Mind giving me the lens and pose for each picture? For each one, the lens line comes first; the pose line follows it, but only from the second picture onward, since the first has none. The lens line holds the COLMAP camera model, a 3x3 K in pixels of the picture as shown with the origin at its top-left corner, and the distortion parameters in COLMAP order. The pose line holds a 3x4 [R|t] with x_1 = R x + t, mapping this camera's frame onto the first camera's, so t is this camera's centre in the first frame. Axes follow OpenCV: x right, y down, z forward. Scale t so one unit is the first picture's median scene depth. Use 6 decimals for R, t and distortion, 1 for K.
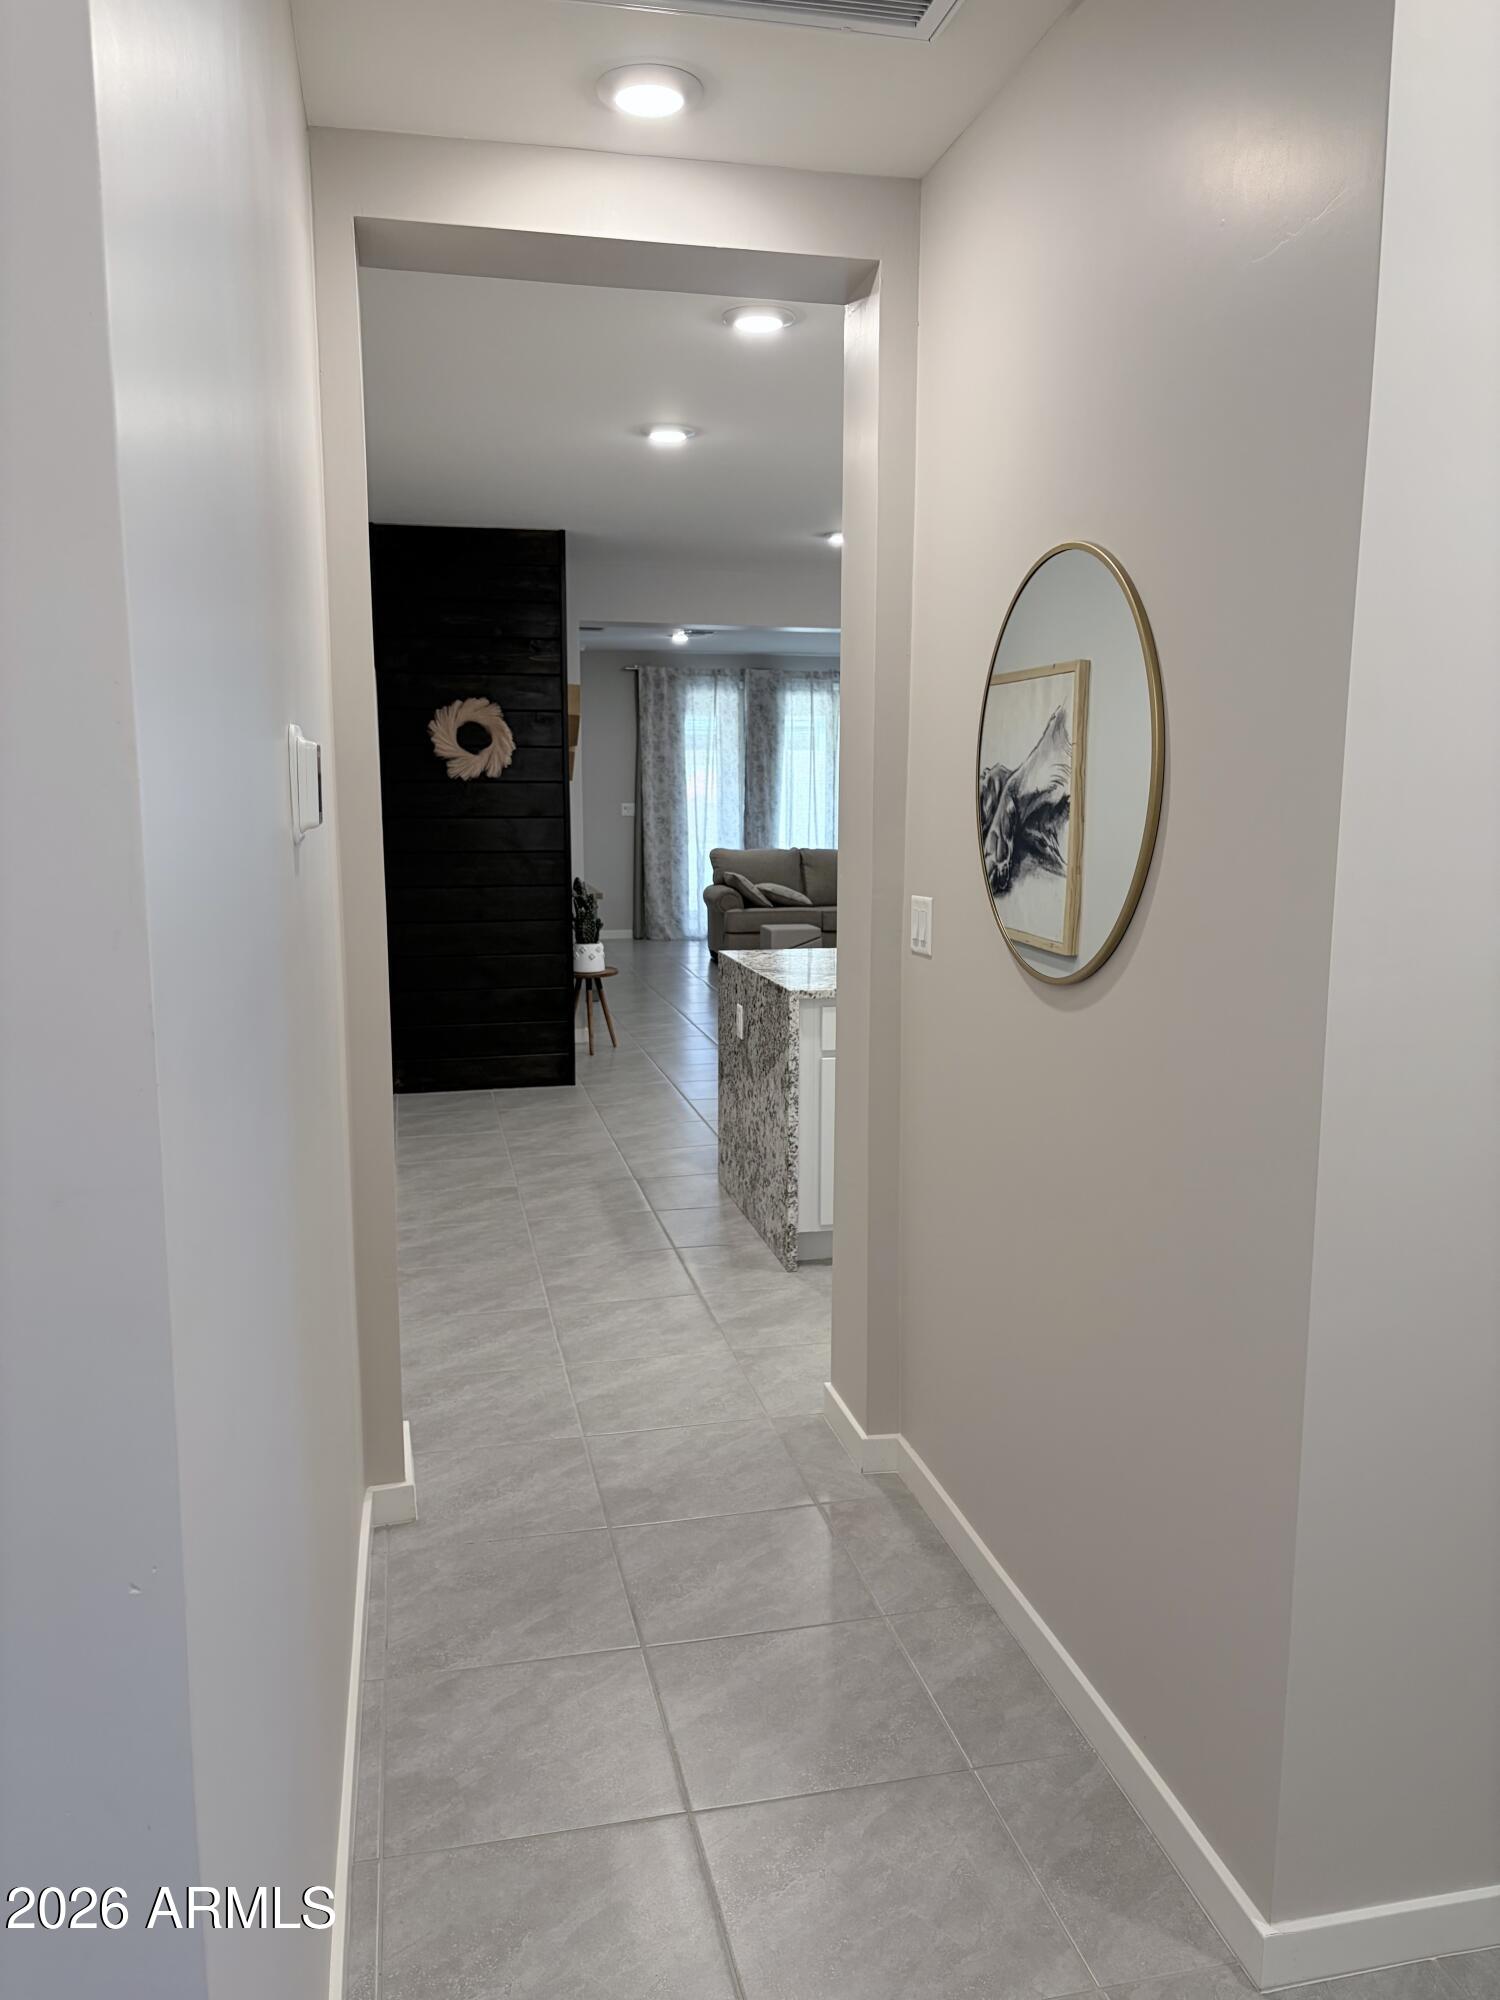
lens RADIAL K [[1486.8, 0, 749.3], [0, 1486.8, 1006.5], [0, 0, 1]] dist [0.039448, -0.006018]
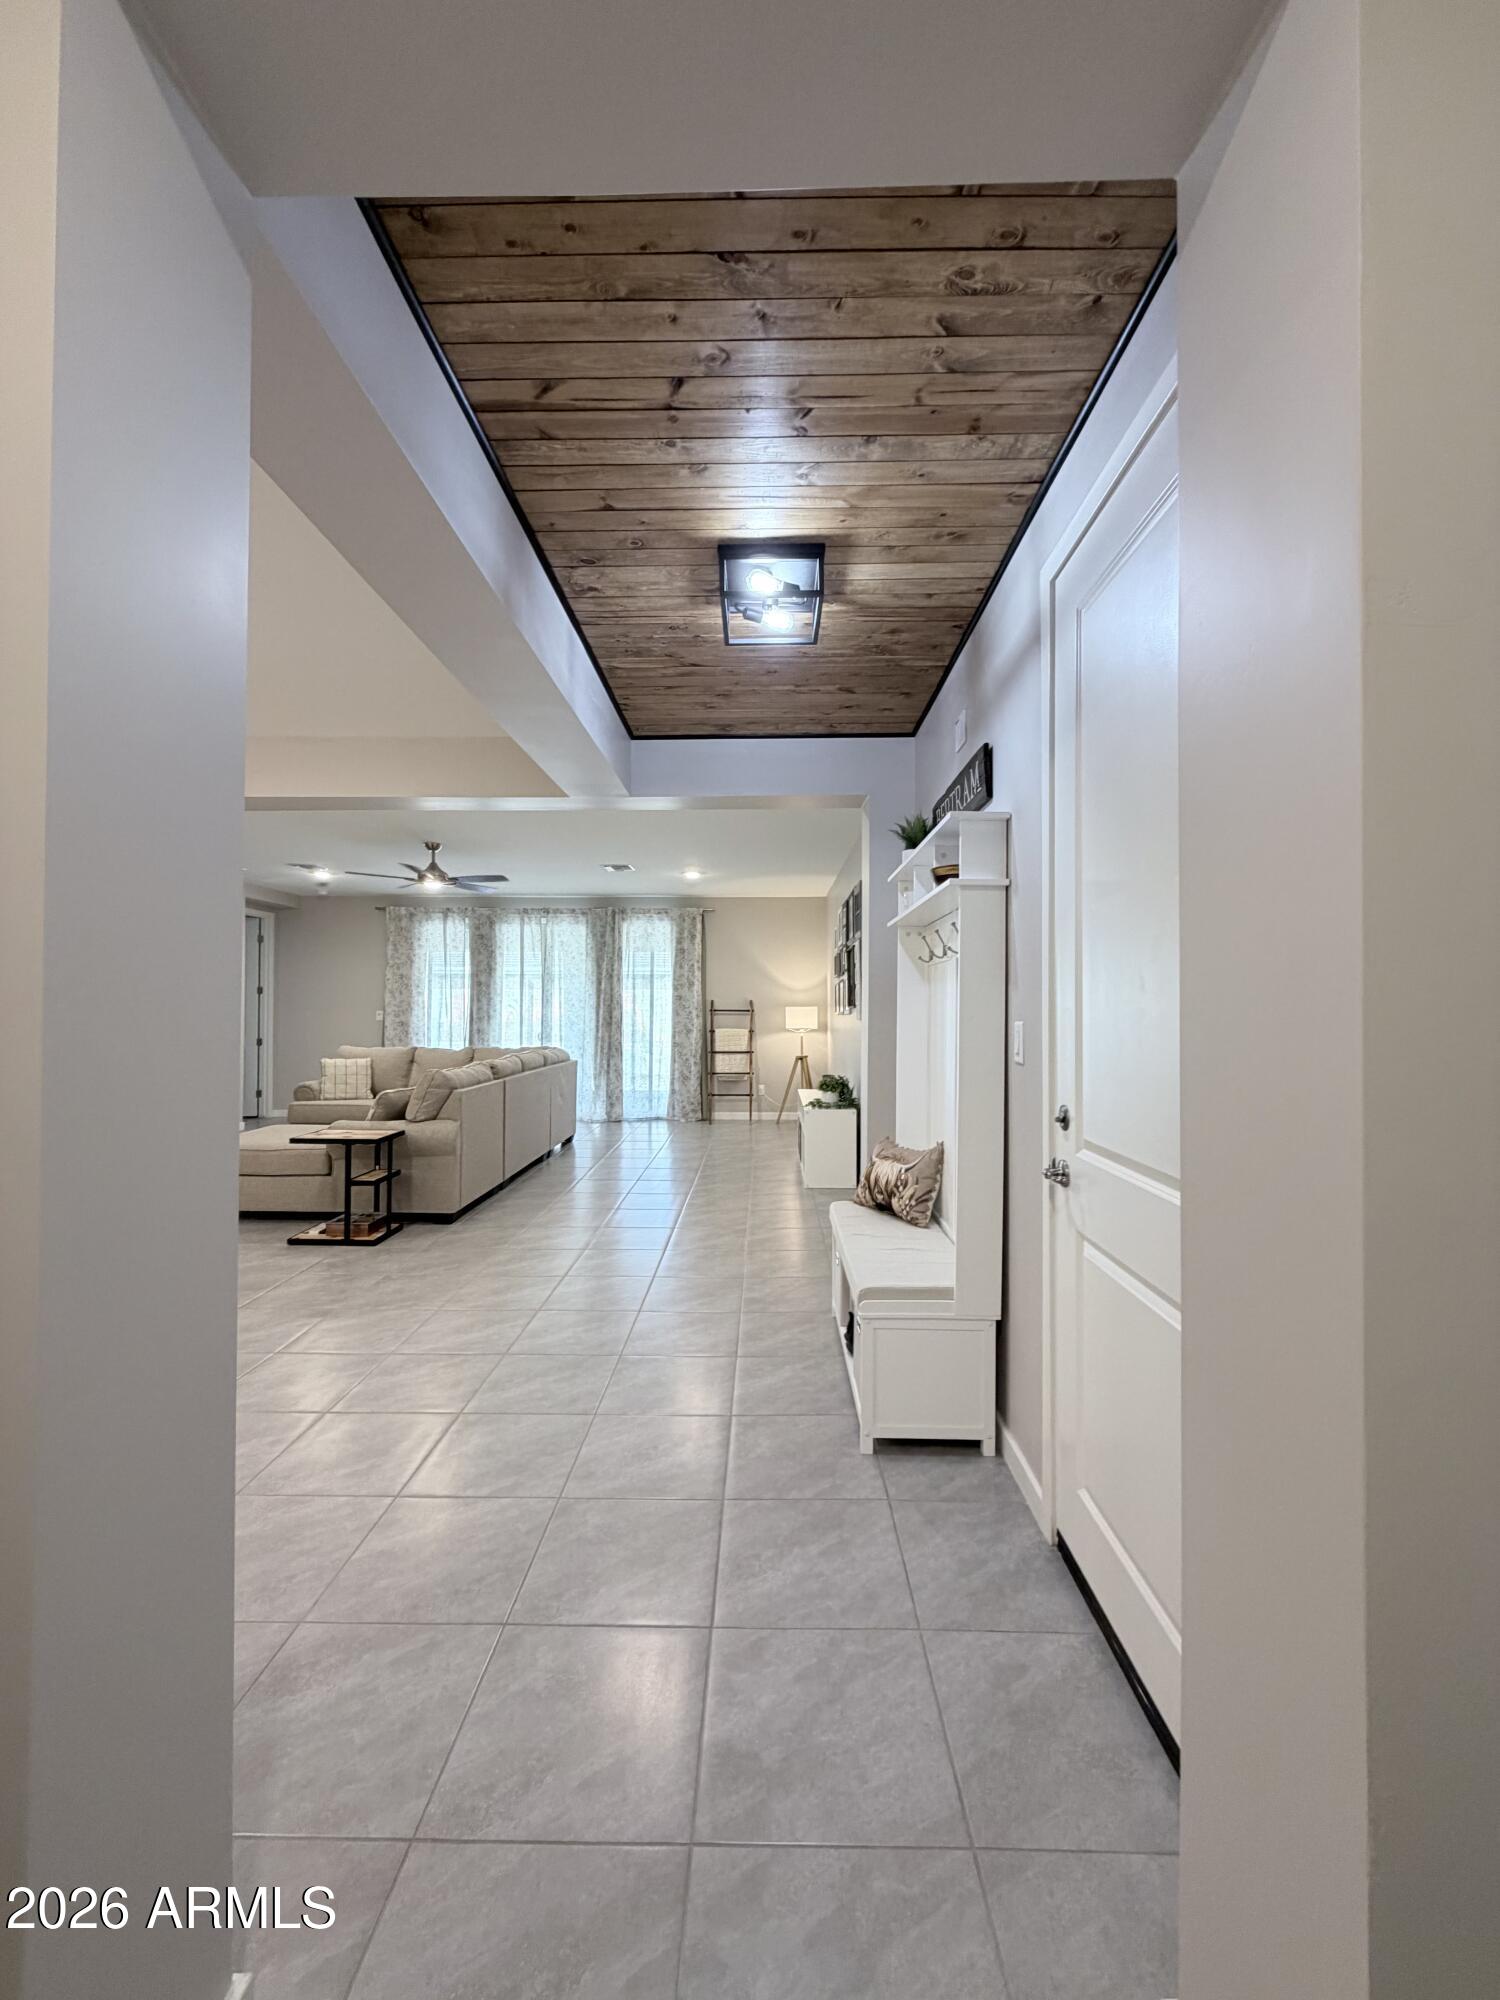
lens RADIAL K [[800.0, 0, 751.3], [0, 800.0, 1000.6], [0, 0, 1]] dist [-0.002740, -0.000569]
pose [[0.970166, 0.003976, -0.242408, 0.466796], [-0.042842, 0.986942, -0.155276, -0.060451], [0.238625, 0.161029, 0.957668, 0.484972]]
